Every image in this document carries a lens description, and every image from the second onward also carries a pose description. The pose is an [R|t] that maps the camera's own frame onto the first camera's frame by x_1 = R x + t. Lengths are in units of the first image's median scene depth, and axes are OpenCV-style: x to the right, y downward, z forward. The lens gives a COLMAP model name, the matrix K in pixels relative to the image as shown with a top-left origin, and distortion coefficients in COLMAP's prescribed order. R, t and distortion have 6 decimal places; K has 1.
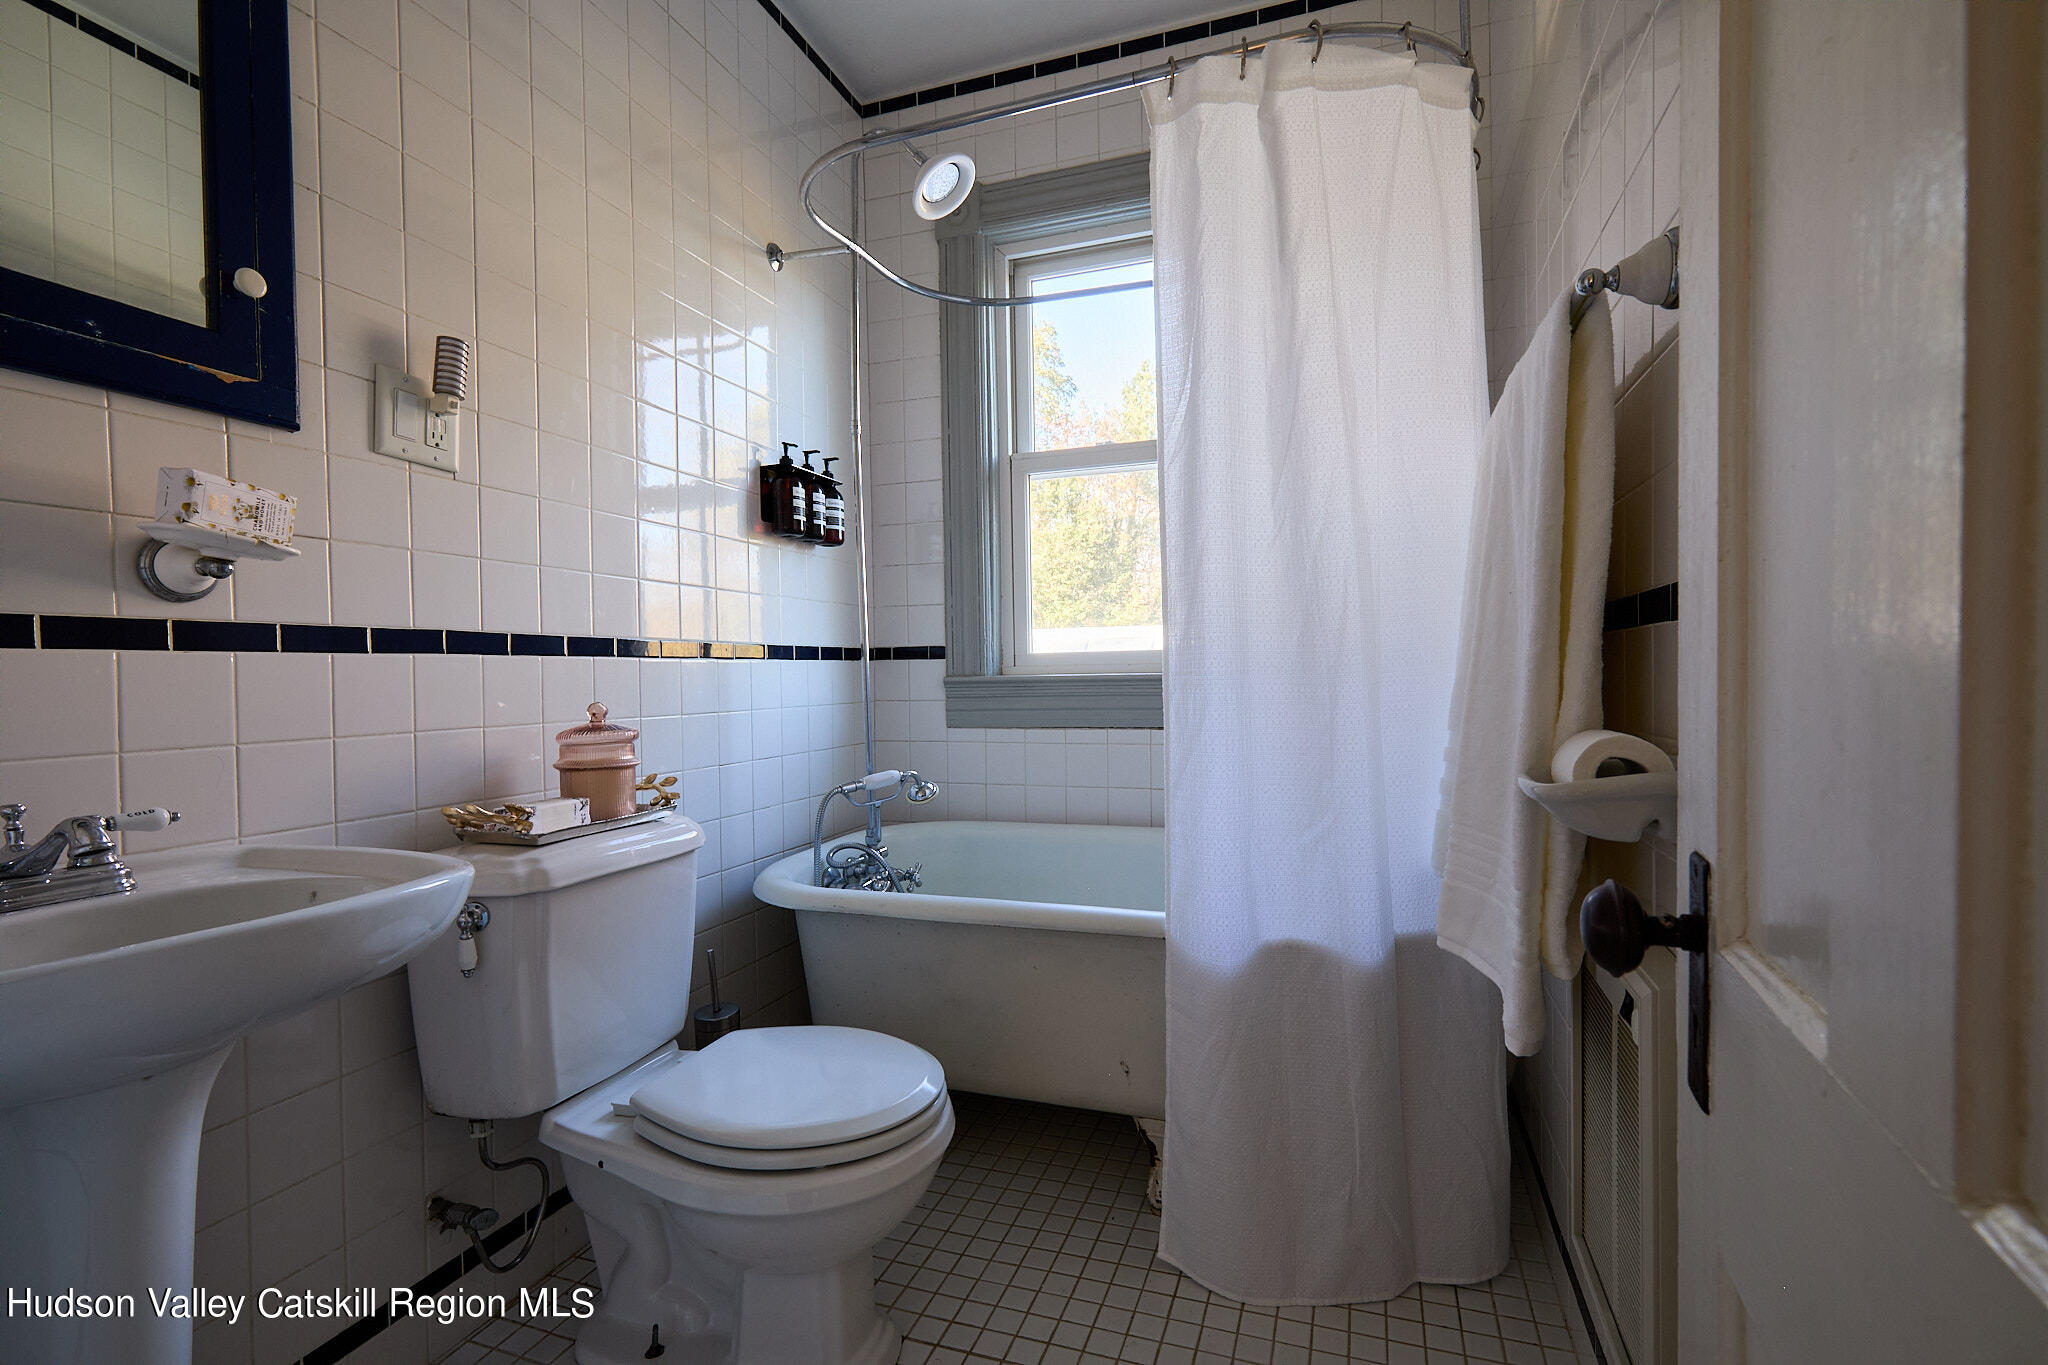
lens RADIAL K [[926.8, 0, 1024.0], [0, 926.8, 682.5], [0, 0, 1]] dist [-0.000423, 0.000428]
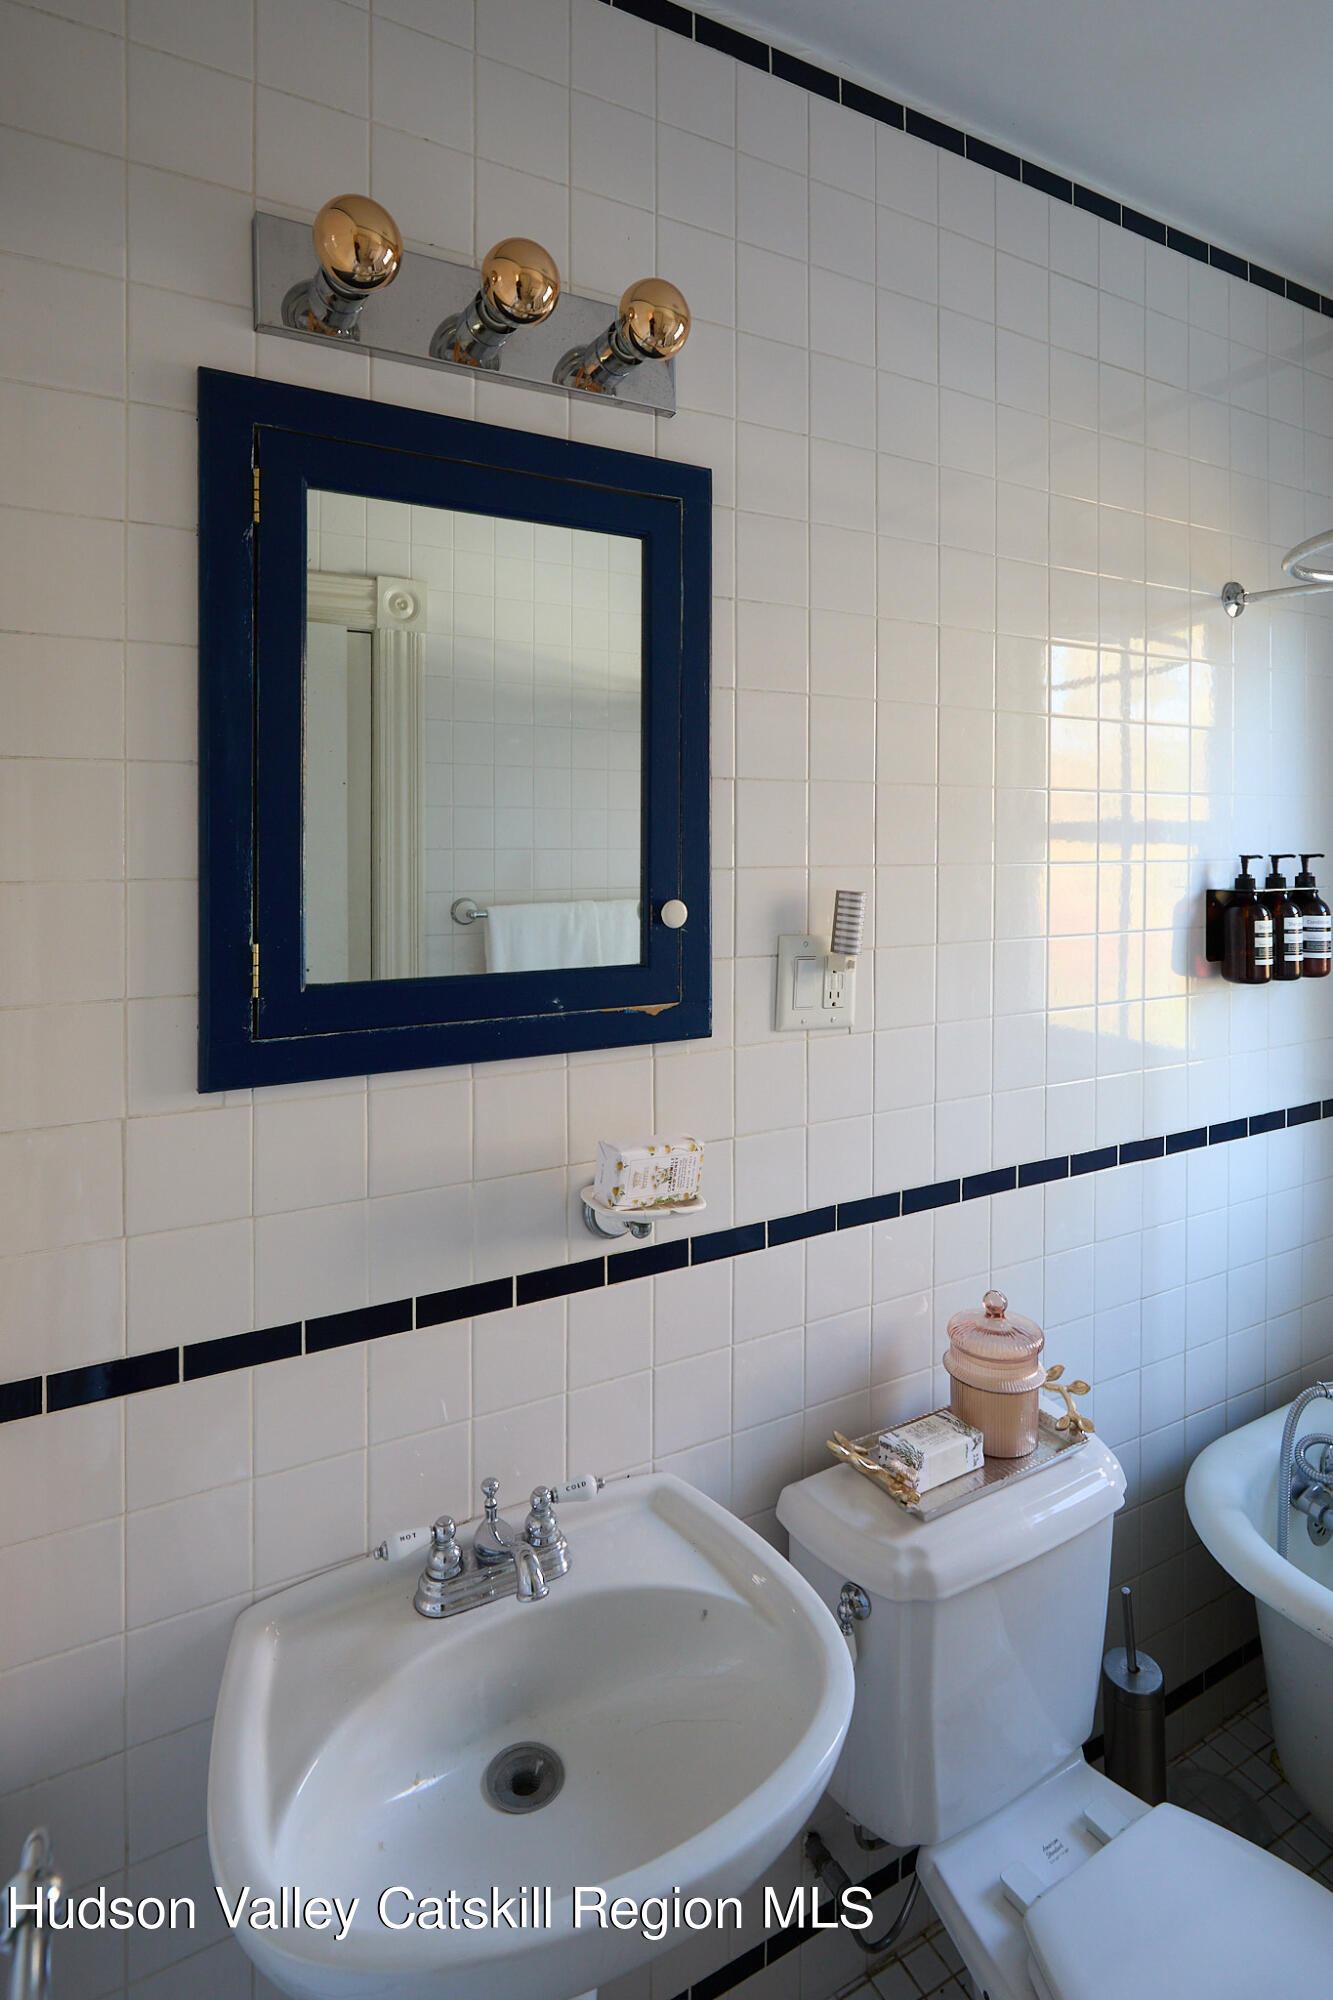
lens RADIAL K [[1037.0, 0, 679.7], [0, 1037.0, 823.8], [0, 0, 1]] dist [-0.001929, 0.000363]
pose [[0.751413, 0.017103, -0.659610, -0.053293], [-0.024679, 0.999693, -0.002193, -0.276650], [0.659370, 0.017927, 0.751605, 0.089268]]
